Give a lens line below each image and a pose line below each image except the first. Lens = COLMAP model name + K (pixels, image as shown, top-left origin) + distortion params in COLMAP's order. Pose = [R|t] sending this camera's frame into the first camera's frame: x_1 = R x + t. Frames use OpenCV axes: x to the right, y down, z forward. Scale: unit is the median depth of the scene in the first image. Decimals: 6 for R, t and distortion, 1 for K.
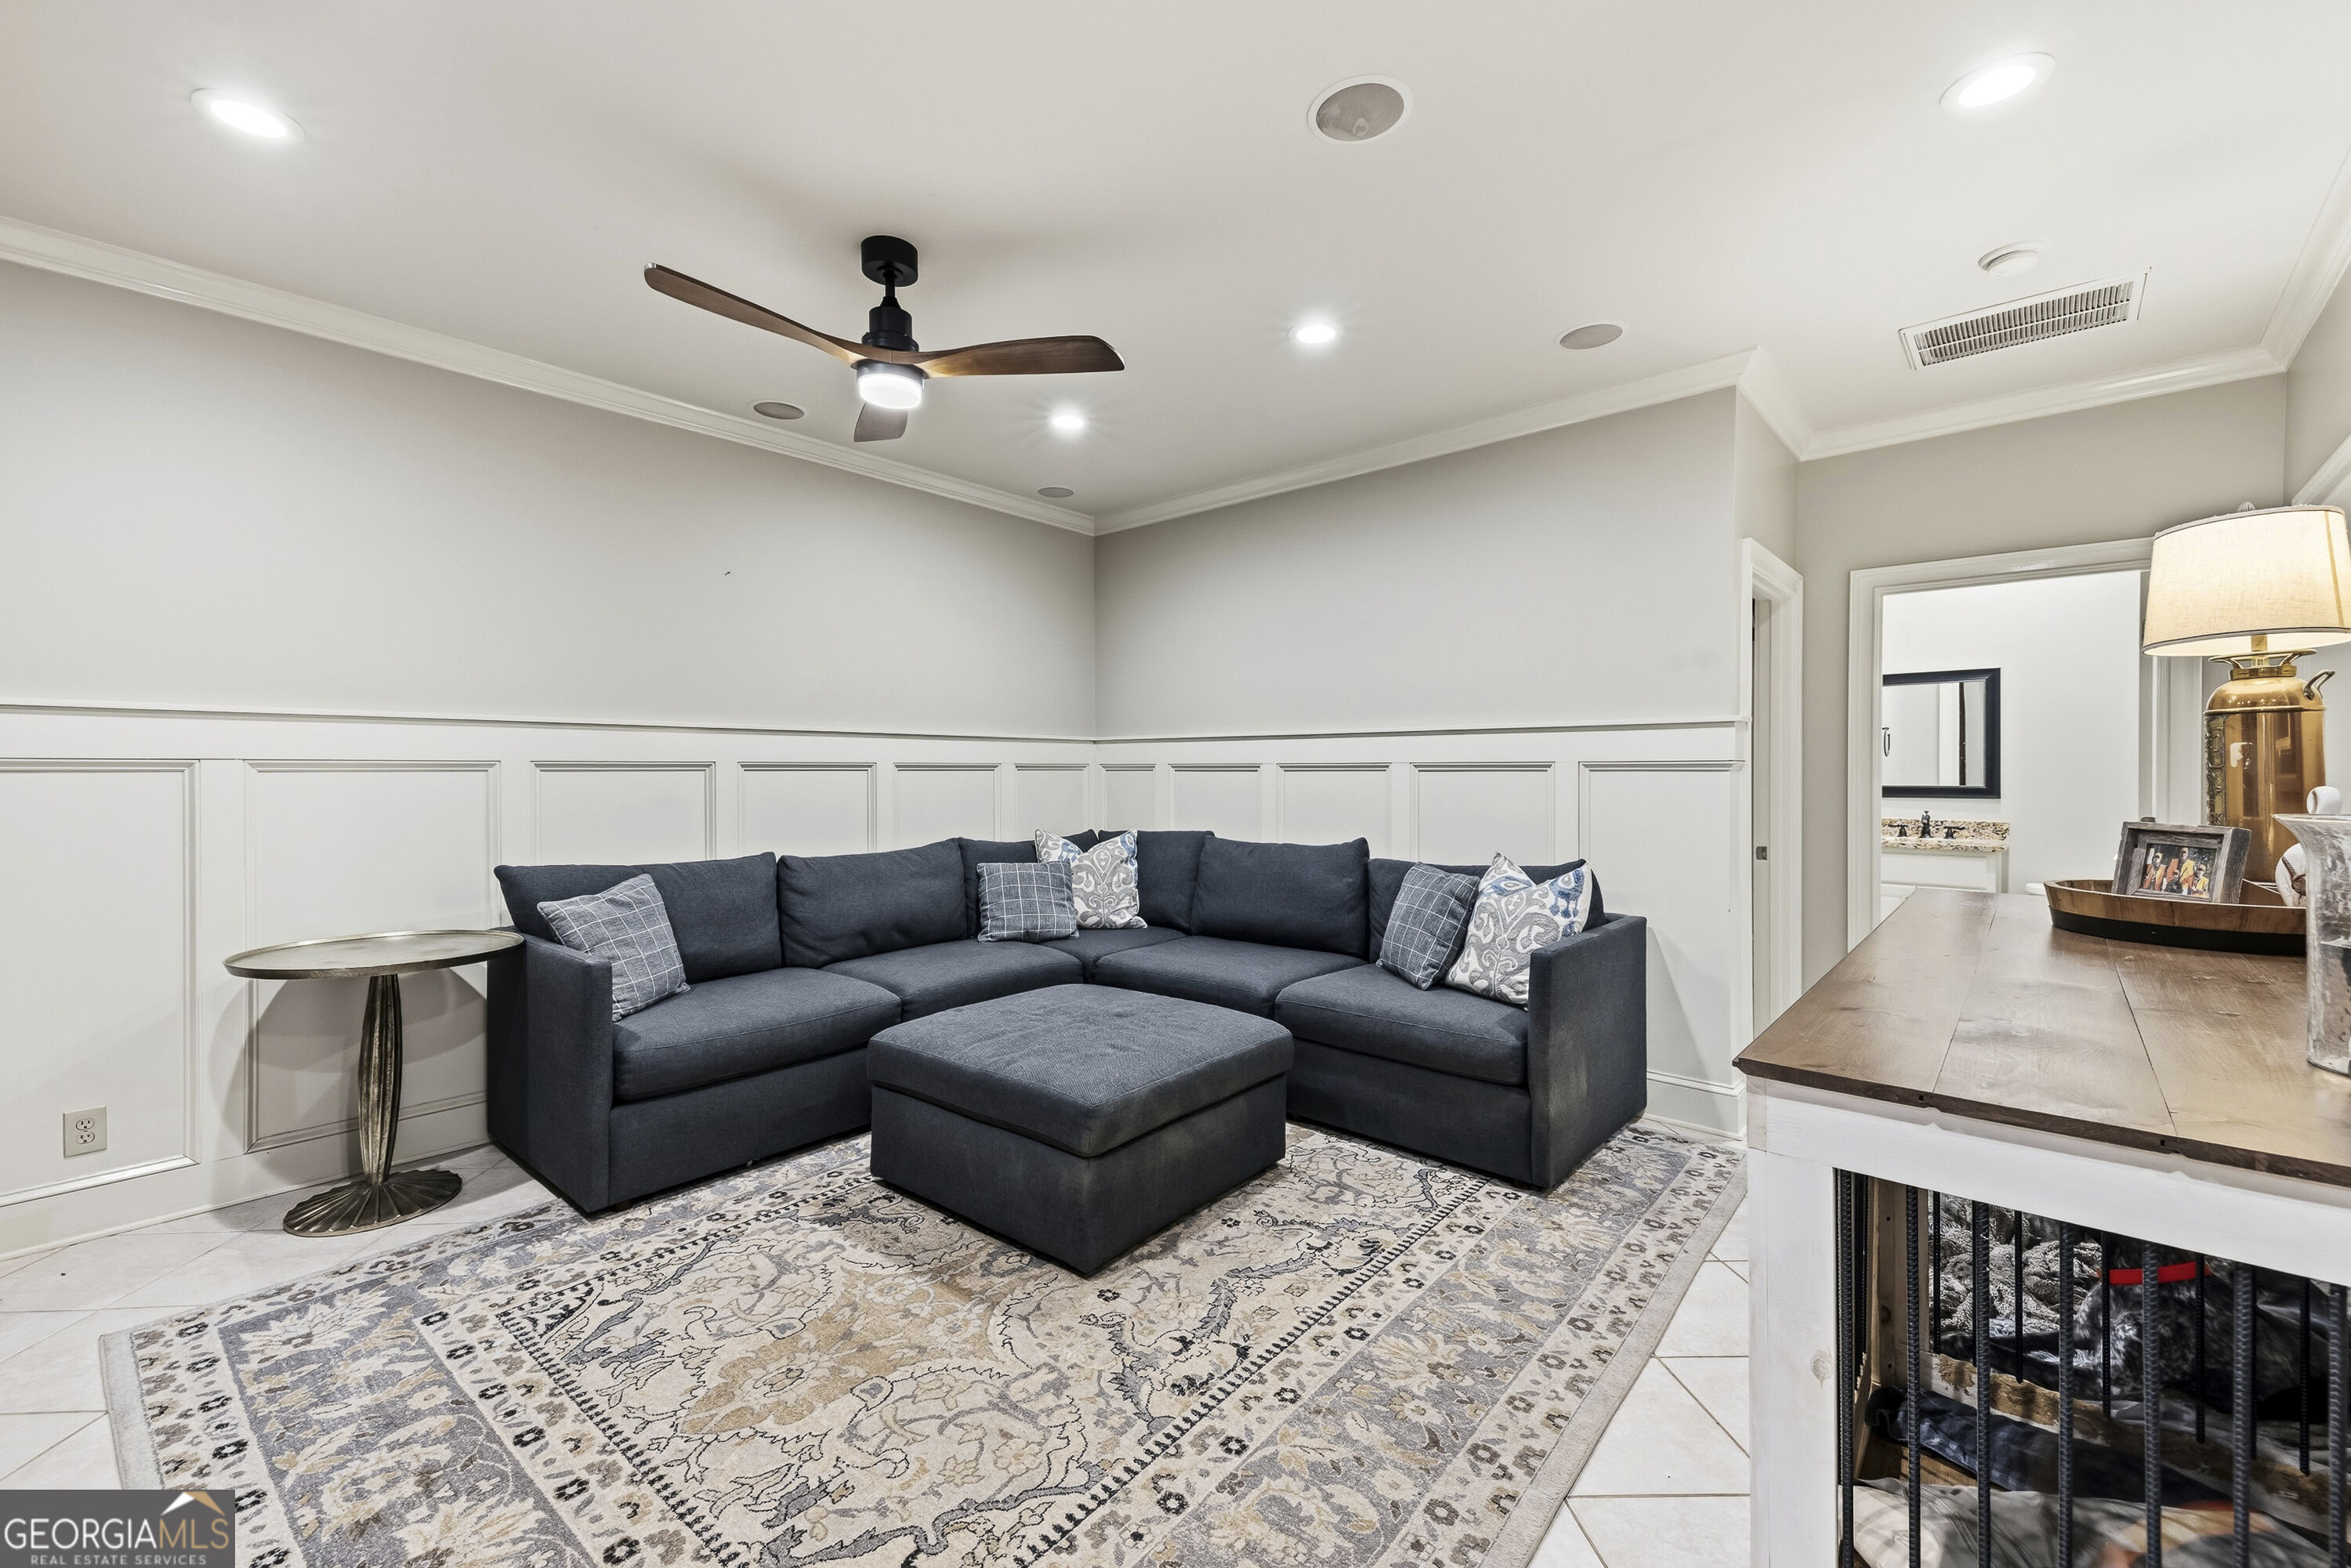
lens RADIAL K [[969.8, 0, 1175.5], [0, 969.8, 784.0], [0, 0, 1]] dist [0.056044, -0.026785]
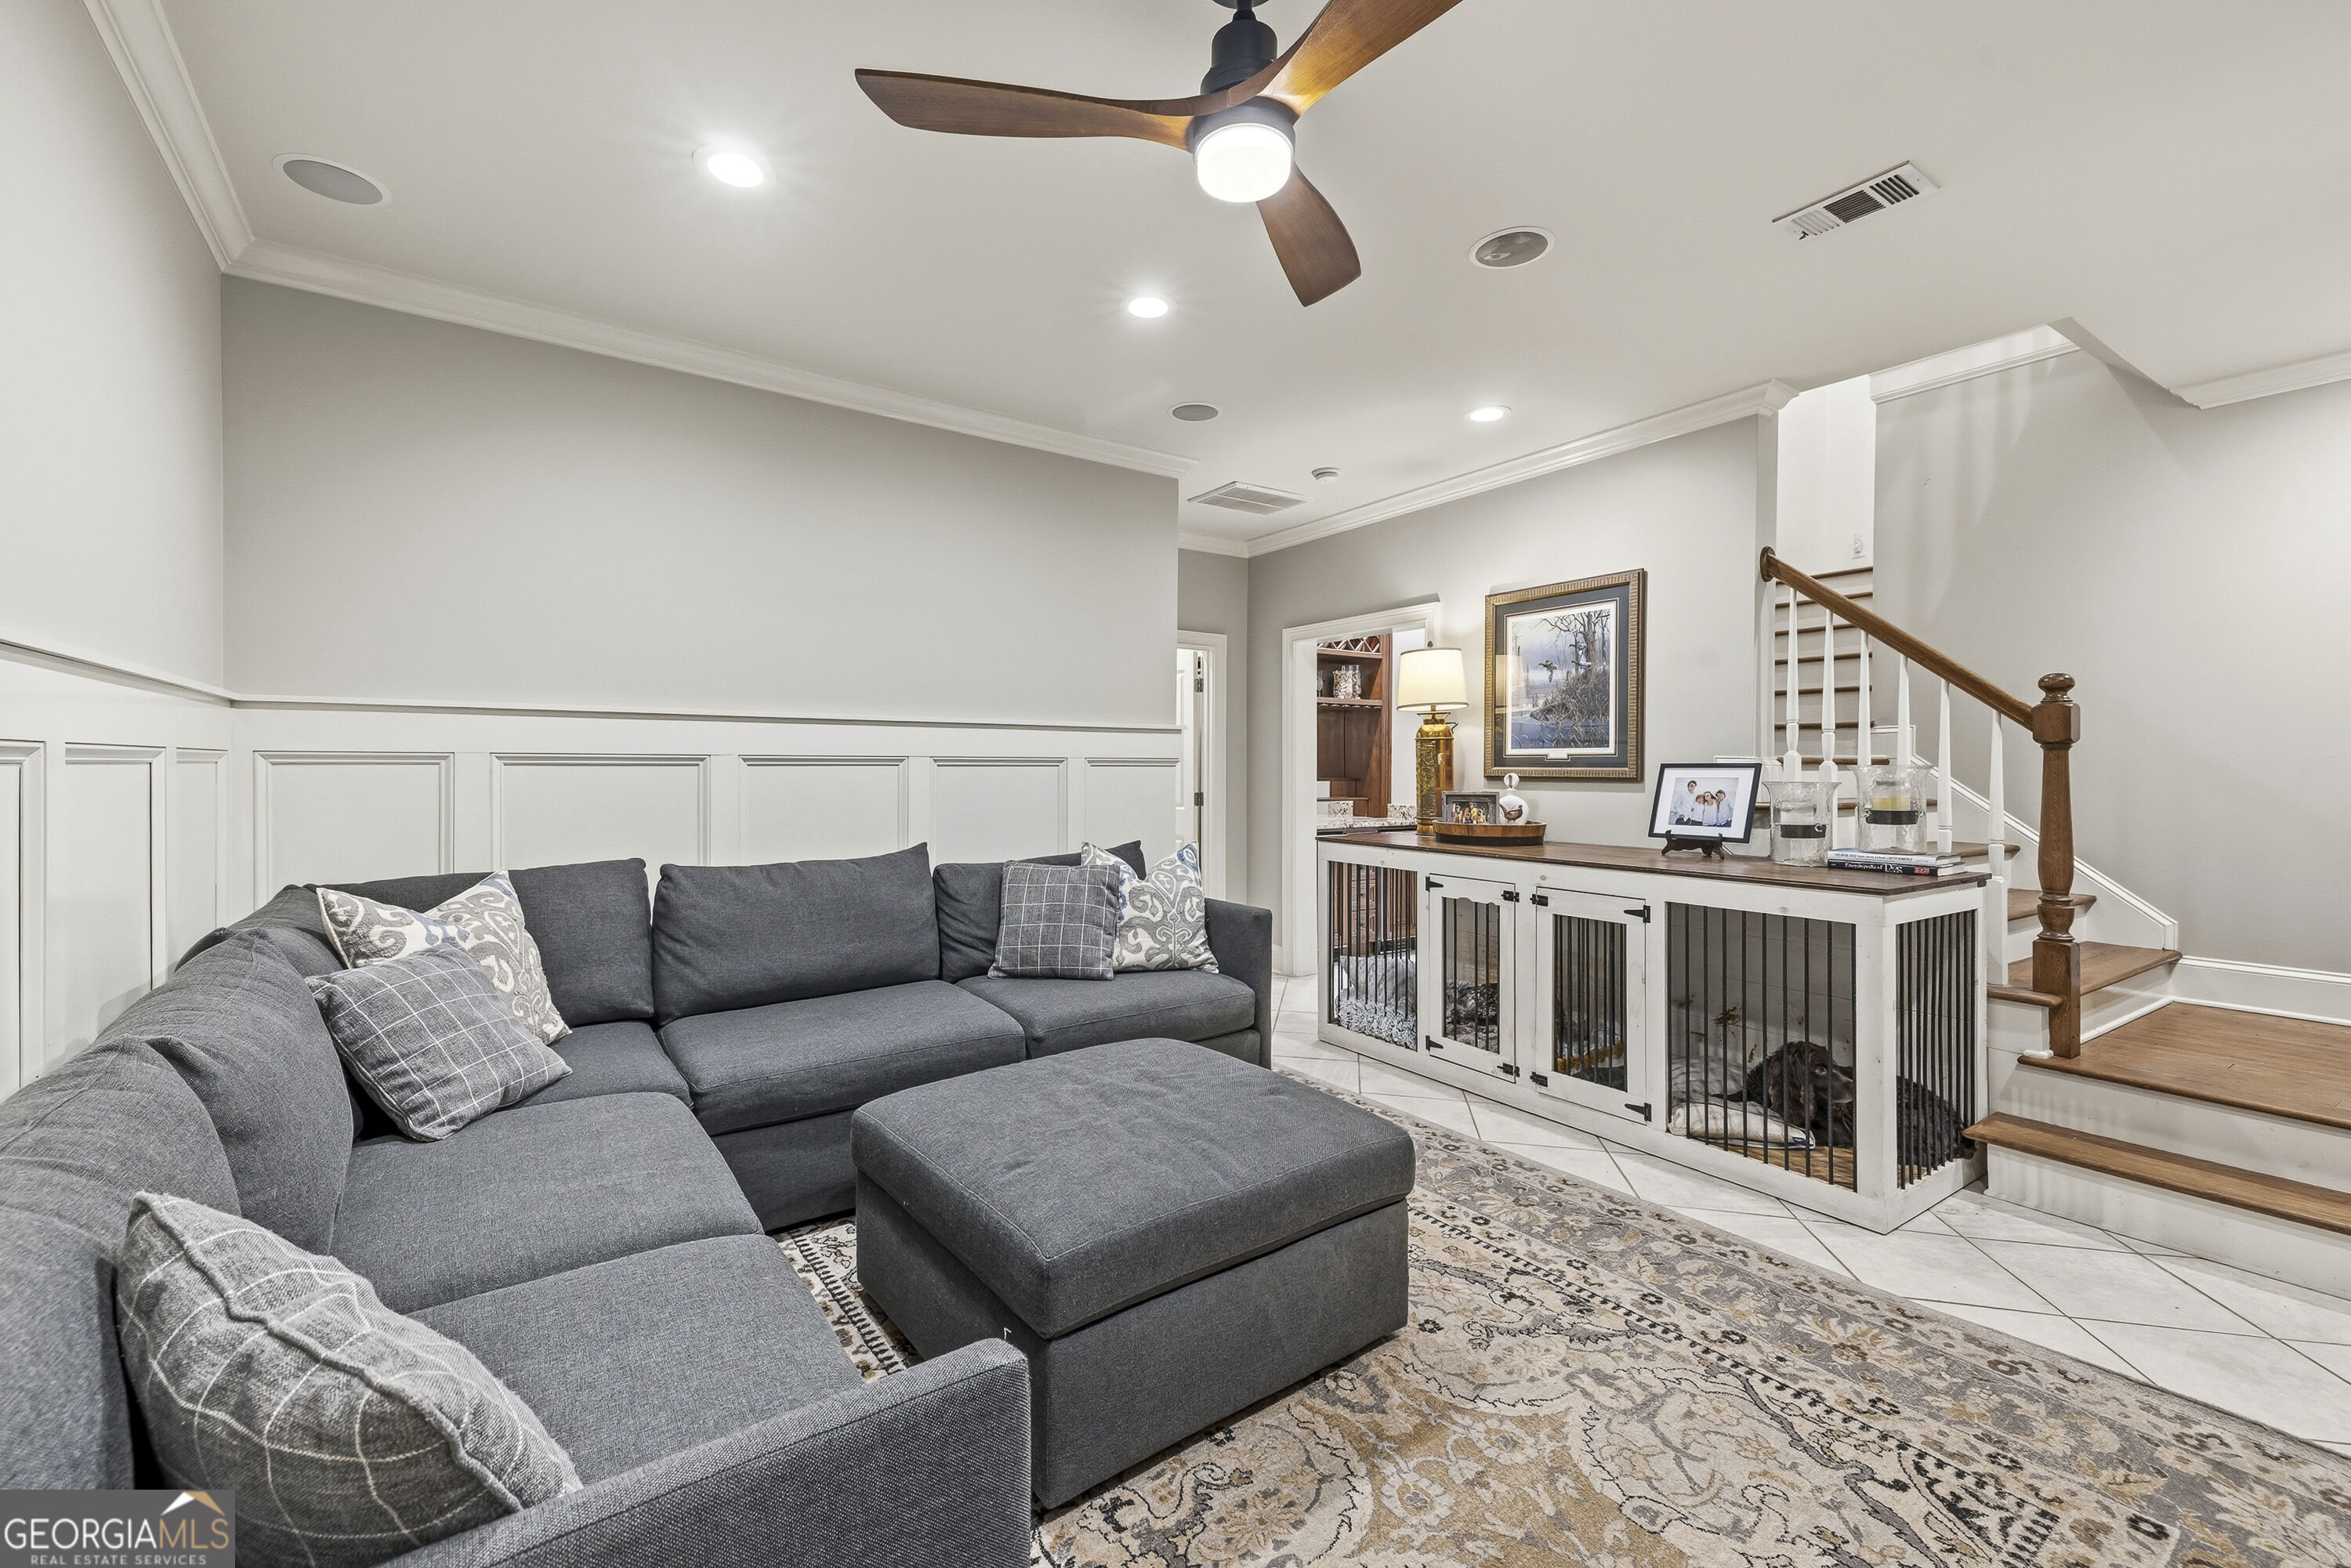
lens RADIAL K [[970.6, 0, 1141.8], [0, 970.6, 777.1], [0, 0, 1]] dist [0.054318, -0.020107]
pose [[0.251552, -0.013019, 0.967756, -1.134202], [0.011409, 0.999880, 0.010486, -0.019172], [-0.967777, 0.008403, 0.251670, 1.112538]]
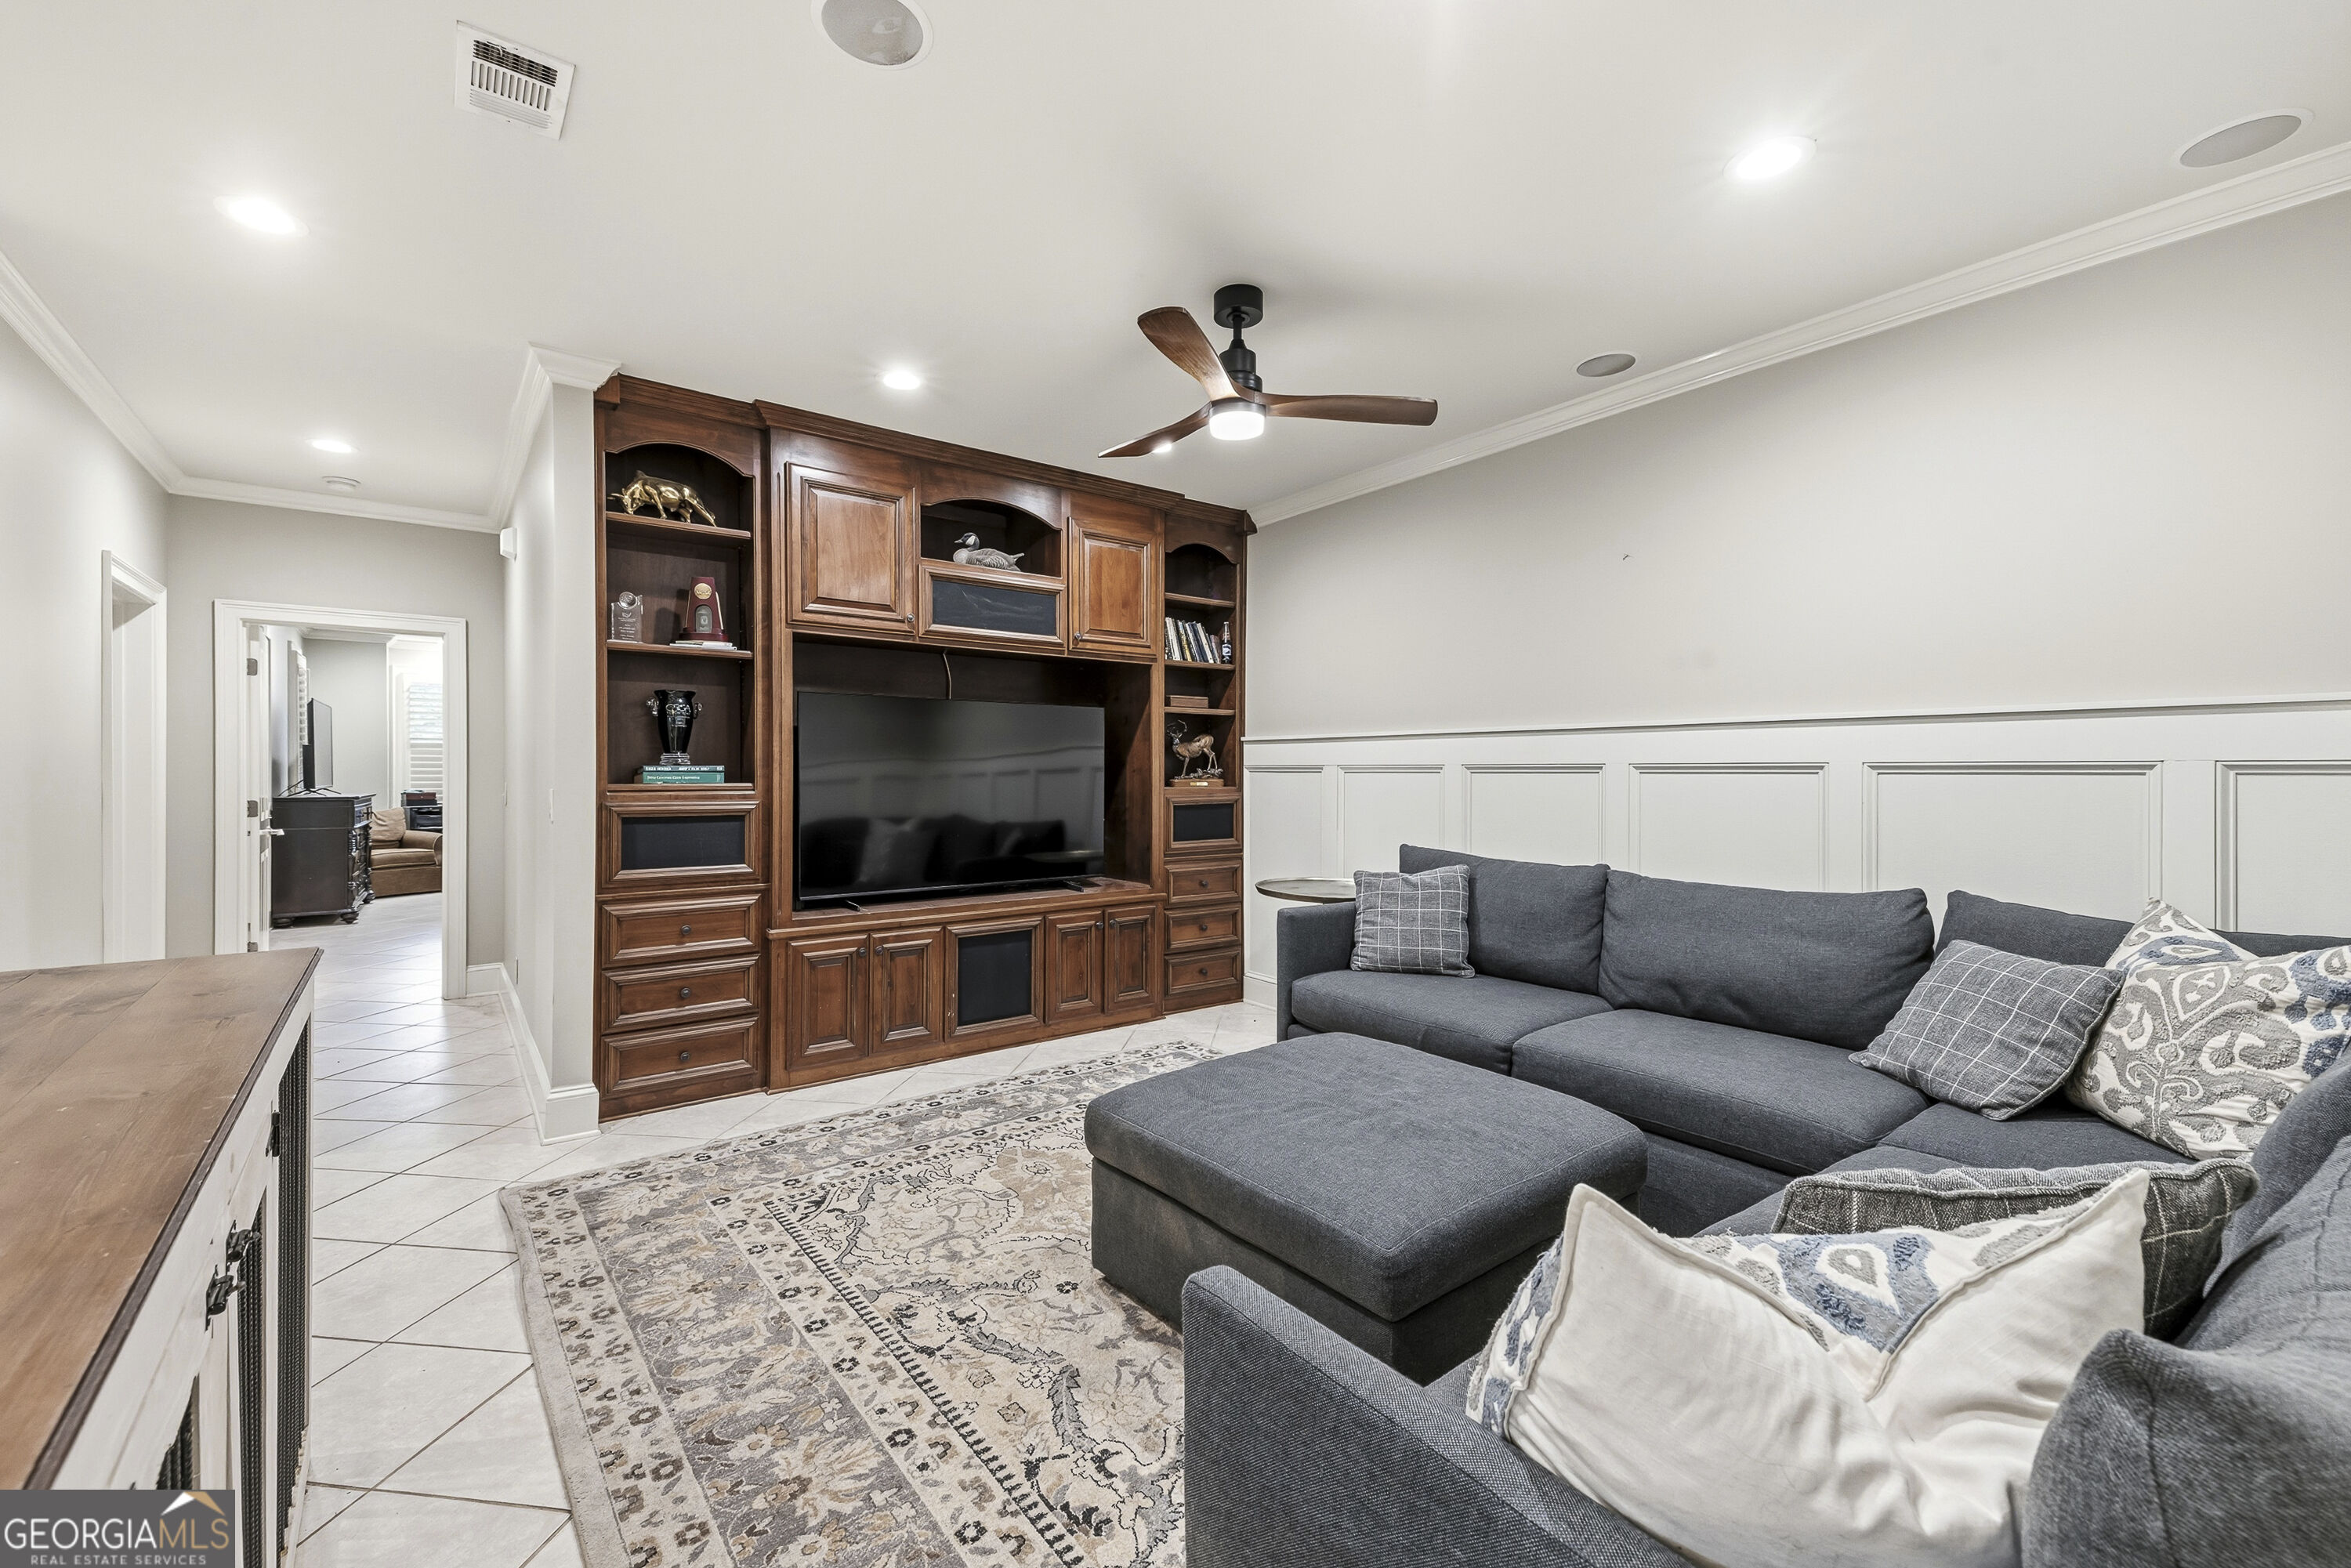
lens RADIAL K [[970.6, 0, 1141.8], [0, 970.6, 777.1], [0, 0, 1]] dist [0.054318, -0.020107]
pose [[-0.220561, 0.010564, -0.975316, 0.977319], [-0.018881, 0.999708, 0.015098, -0.025880], [0.975190, 0.021745, -0.220297, 1.397868]]
